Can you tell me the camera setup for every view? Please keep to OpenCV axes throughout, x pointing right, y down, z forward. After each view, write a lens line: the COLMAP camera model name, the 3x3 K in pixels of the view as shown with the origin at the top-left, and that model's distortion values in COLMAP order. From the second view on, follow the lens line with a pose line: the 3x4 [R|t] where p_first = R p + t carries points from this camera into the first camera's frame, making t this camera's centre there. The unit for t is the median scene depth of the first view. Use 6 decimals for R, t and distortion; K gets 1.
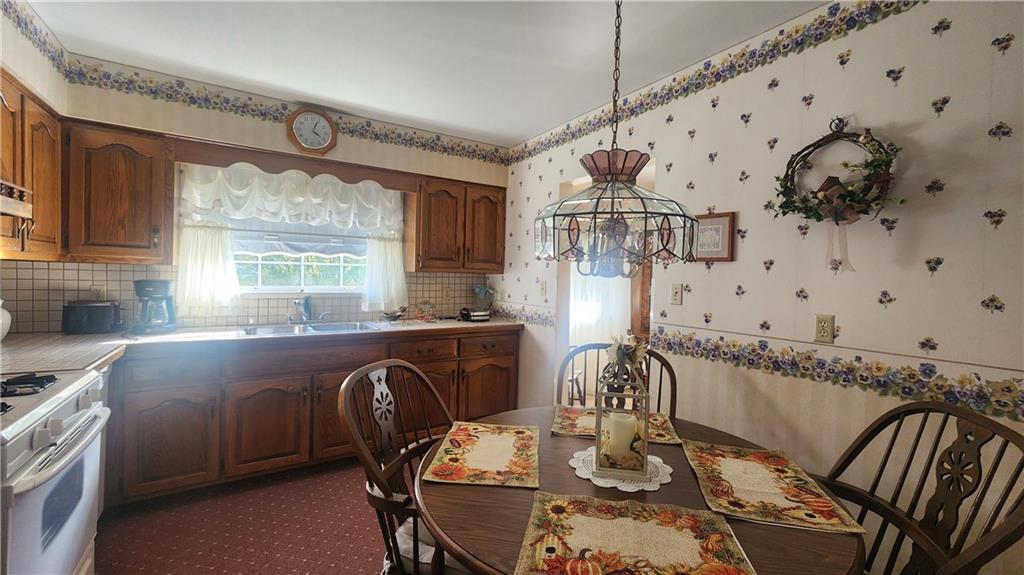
lens RADIAL K [[416.1, 0, 510.4], [0, 416.1, 283.8], [0, 0, 1]] dist [0.000990, 0.000103]
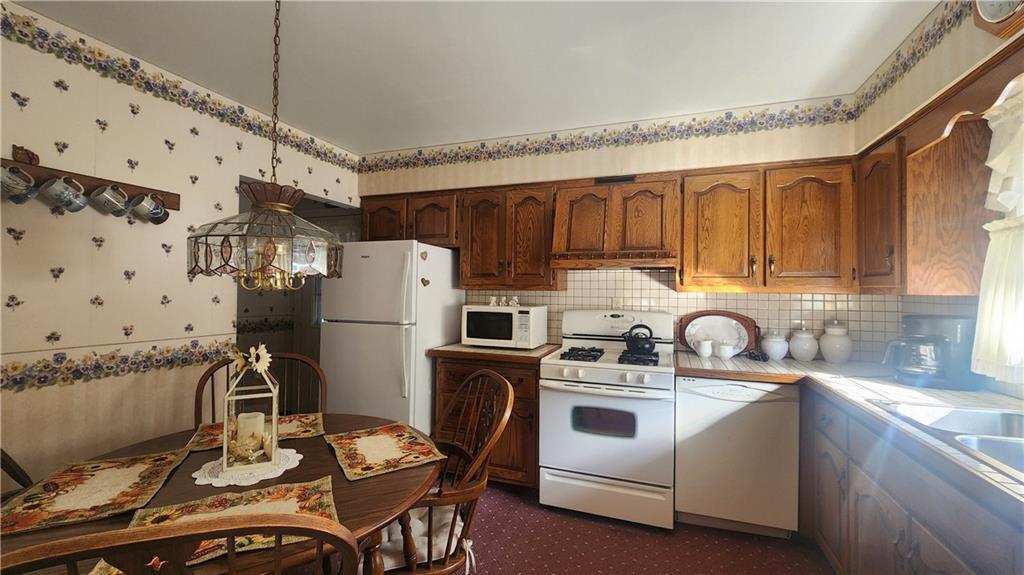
lens RADIAL K [[417.3, 0, 508.9], [0, 417.3, 283.4], [0, 0, 1]] dist [-0.009974, -0.000075]
pose [[-0.798177, -0.047617, -0.600538, 0.194712], [-0.044030, 0.998816, -0.020676, -0.017180], [0.600812, 0.009939, -0.799329, 1.104877]]
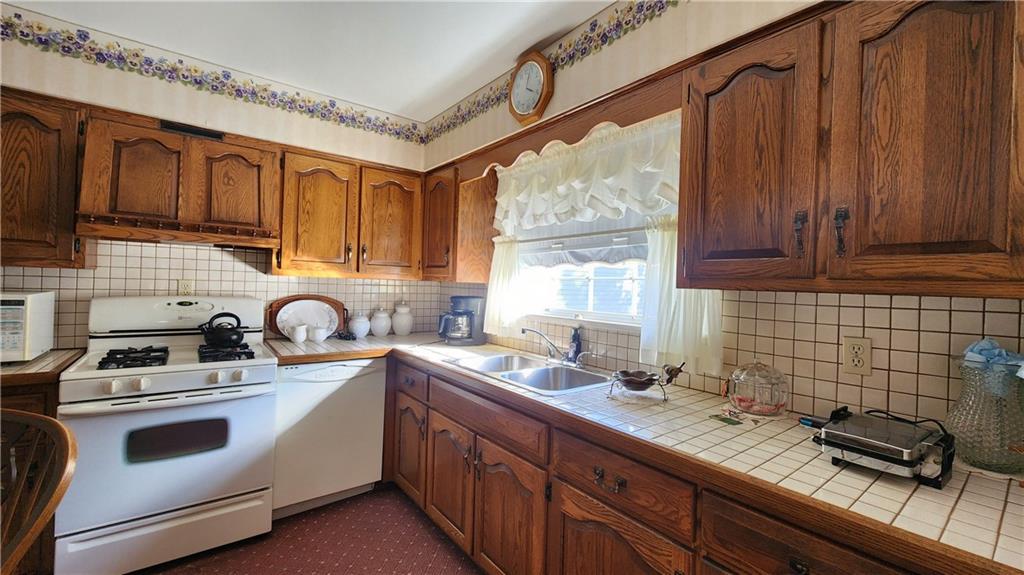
lens RADIAL K [[416.1, 0, 510.4], [0, 416.1, 283.8], [0, 0, 1]] dist [0.000990, 0.000103]
pose [[0.090701, -0.024216, -0.995584, 0.233752], [-0.048947, 0.998388, -0.028744, -0.015833], [0.994675, 0.051338, 0.089370, 0.991139]]
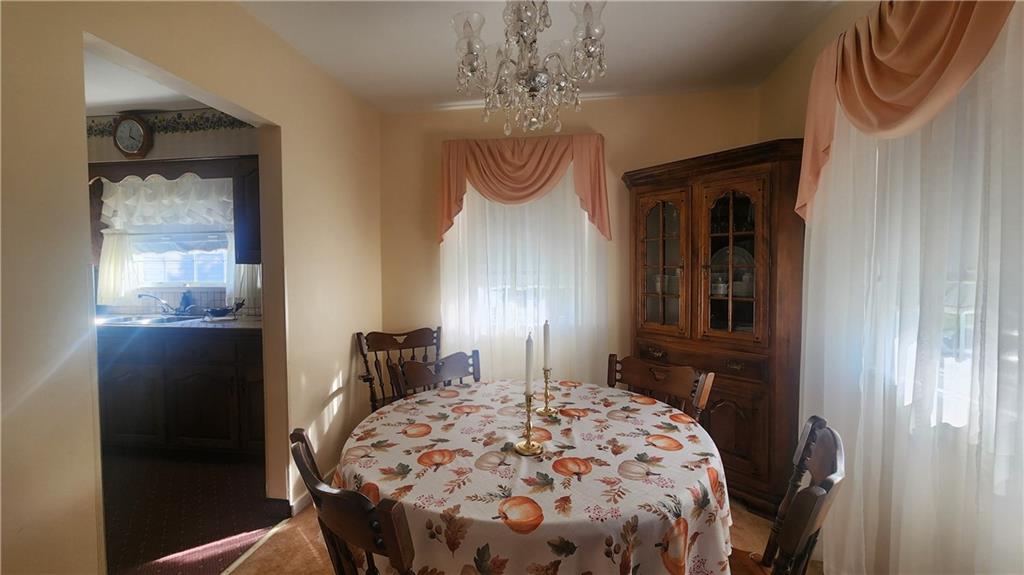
lens RADIAL K [[416.1, 0, 510.4], [0, 416.1, 283.8], [0, 0, 1]] dist [0.000990, 0.000103]
pose [[0.757504, -0.006440, -0.652798, 1.038259], [0.012352, 0.999914, 0.004469, 0.022253], [0.652713, -0.011449, 0.757519, 0.879453]]
